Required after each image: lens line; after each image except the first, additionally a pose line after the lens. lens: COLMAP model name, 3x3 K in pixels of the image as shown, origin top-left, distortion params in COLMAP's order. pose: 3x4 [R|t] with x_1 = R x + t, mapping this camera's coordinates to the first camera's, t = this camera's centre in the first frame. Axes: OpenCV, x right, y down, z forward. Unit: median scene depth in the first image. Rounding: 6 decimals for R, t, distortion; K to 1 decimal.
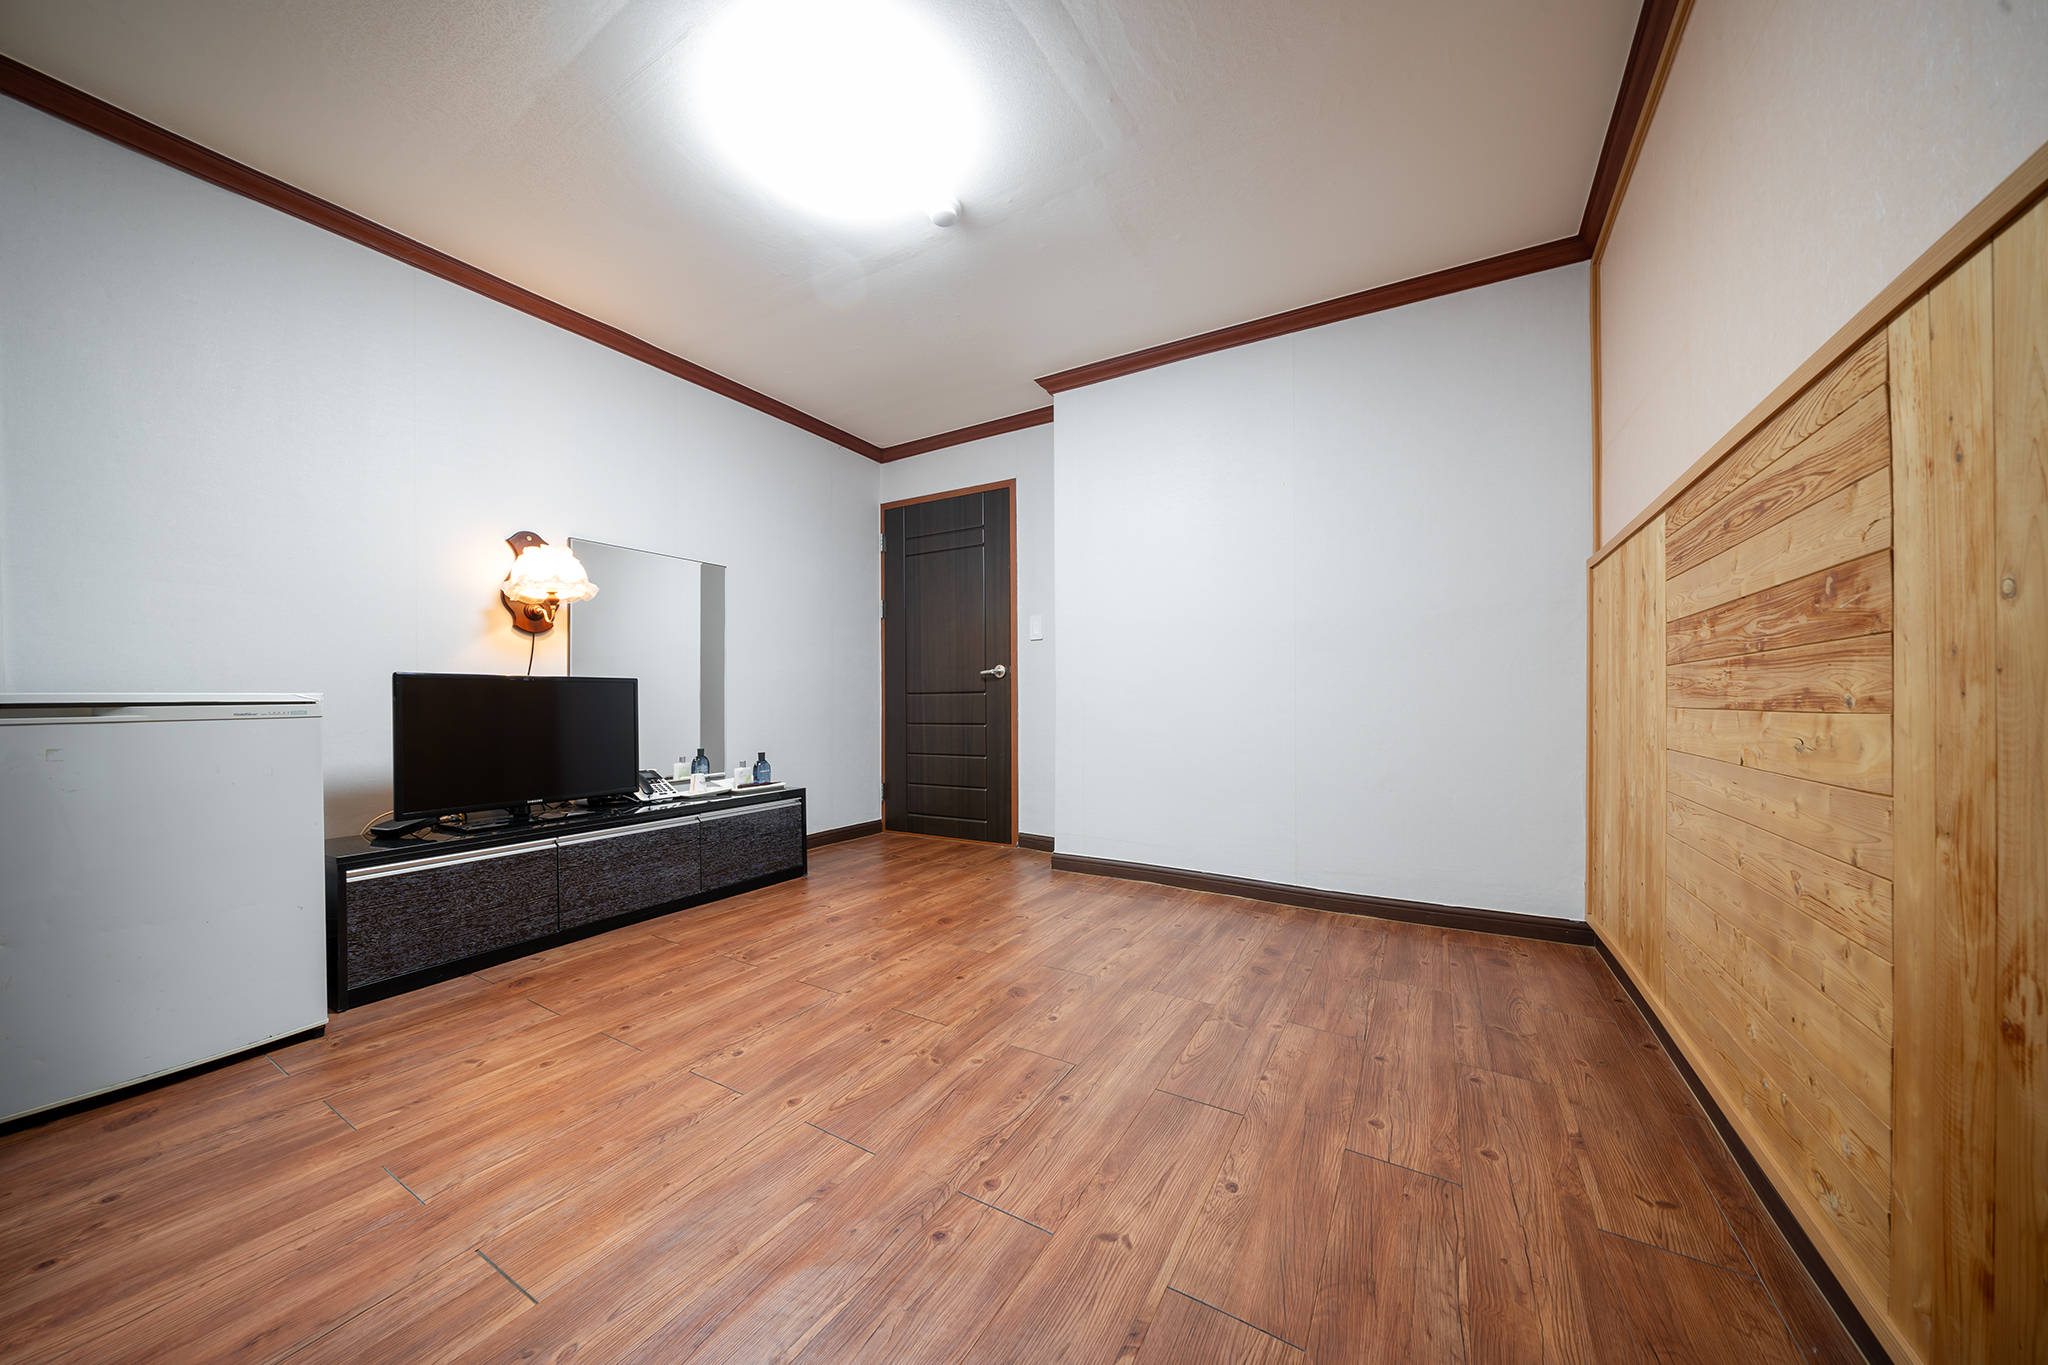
lens RADIAL K [[698.5, 0, 1018.5], [0, 698.5, 700.1], [0, 0, 1]] dist [-0.003180, -0.000191]
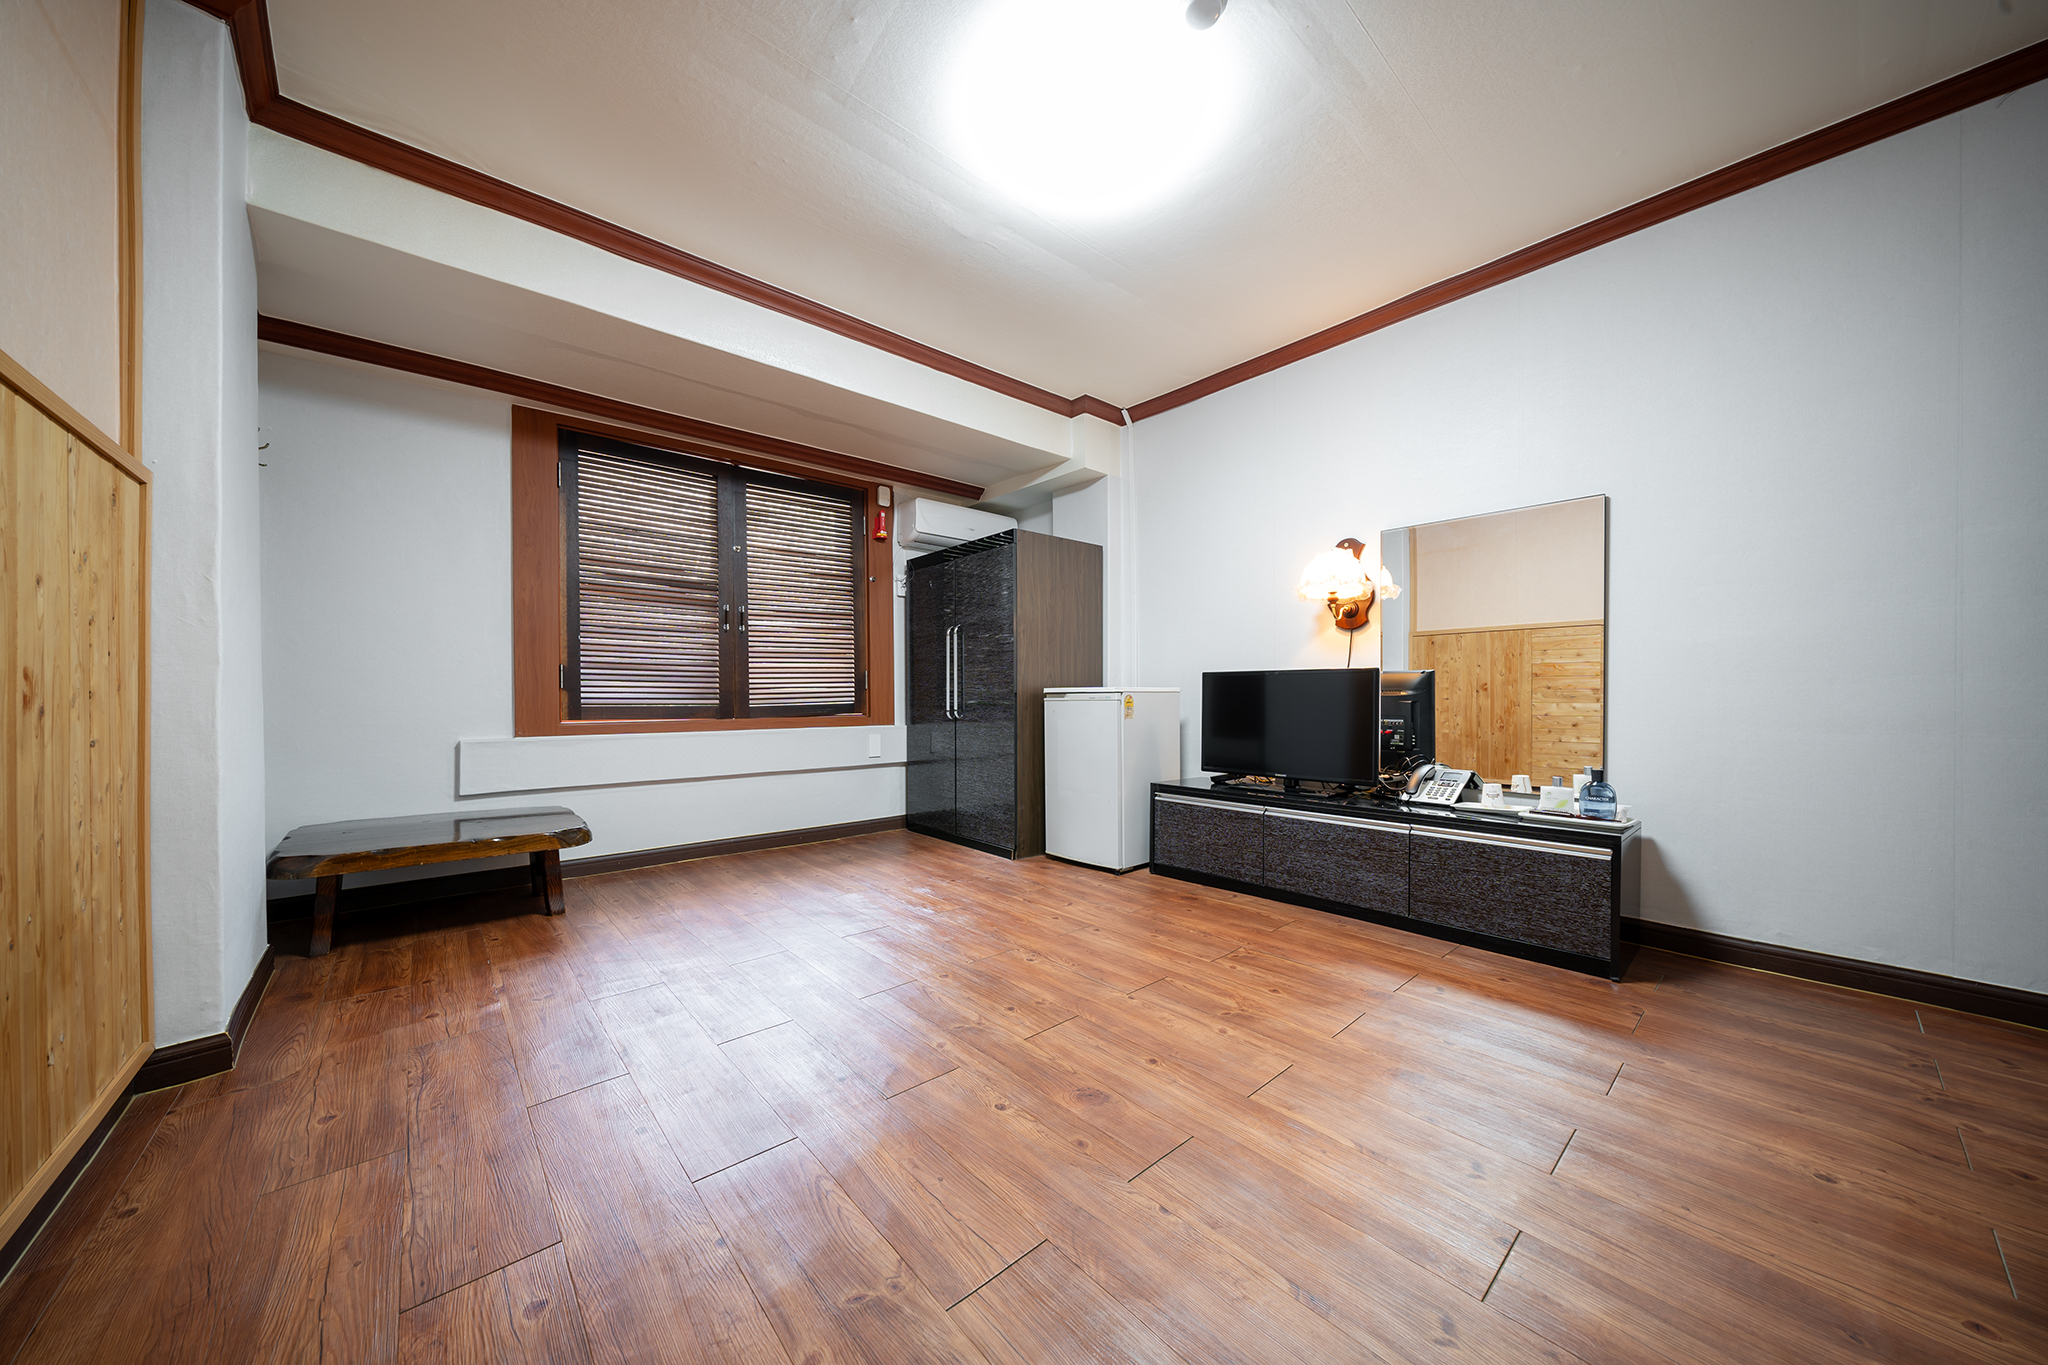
lens RADIAL K [[698.5, 0, 1020.8], [0, 698.5, 688.1], [0, 0, 1]] dist [-0.003180, -0.000191]
pose [[-0.317644, -0.004471, -0.948199, 0.610577], [0.001338, 0.999986, -0.005163, 0.002008], [0.948209, -0.002909, -0.317634, 1.006632]]
